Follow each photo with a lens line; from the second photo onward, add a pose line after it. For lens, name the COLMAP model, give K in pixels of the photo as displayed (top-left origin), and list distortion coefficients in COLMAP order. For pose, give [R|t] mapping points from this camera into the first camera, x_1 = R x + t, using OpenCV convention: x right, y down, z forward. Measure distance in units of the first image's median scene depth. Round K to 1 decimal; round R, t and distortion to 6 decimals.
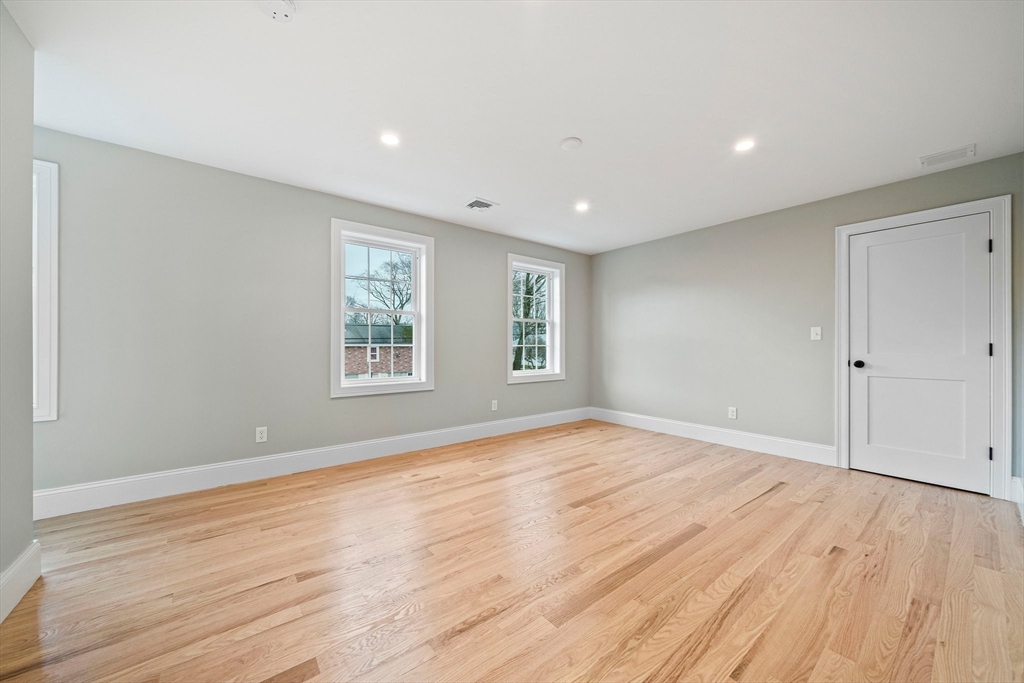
lens RADIAL K [[375.2, 0, 510.8], [0, 375.2, 344.5], [0, 0, 1]] dist [-0.003962, 0.000042]
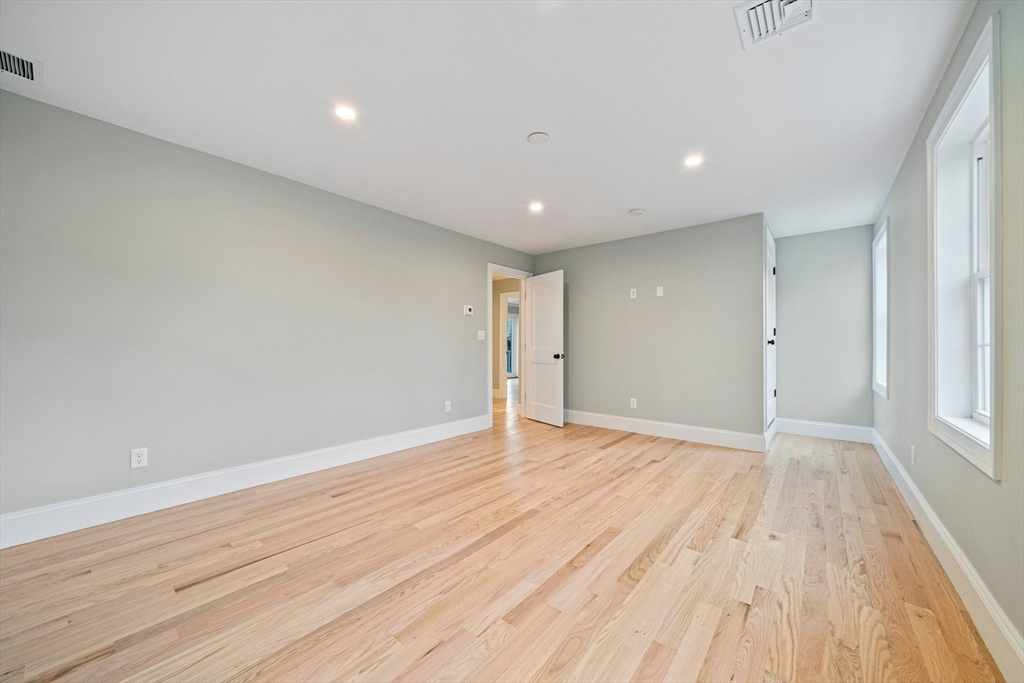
lens RADIAL K [[375.2, 0, 513.2], [0, 375.2, 345.8], [0, 0, 1]] dist [-0.003962, 0.000042]
pose [[-0.977333, -0.003625, -0.211679, 0.440327], [-0.001791, 0.999959, -0.008855, 0.016359], [0.211702, -0.008275, -0.977299, 2.001616]]
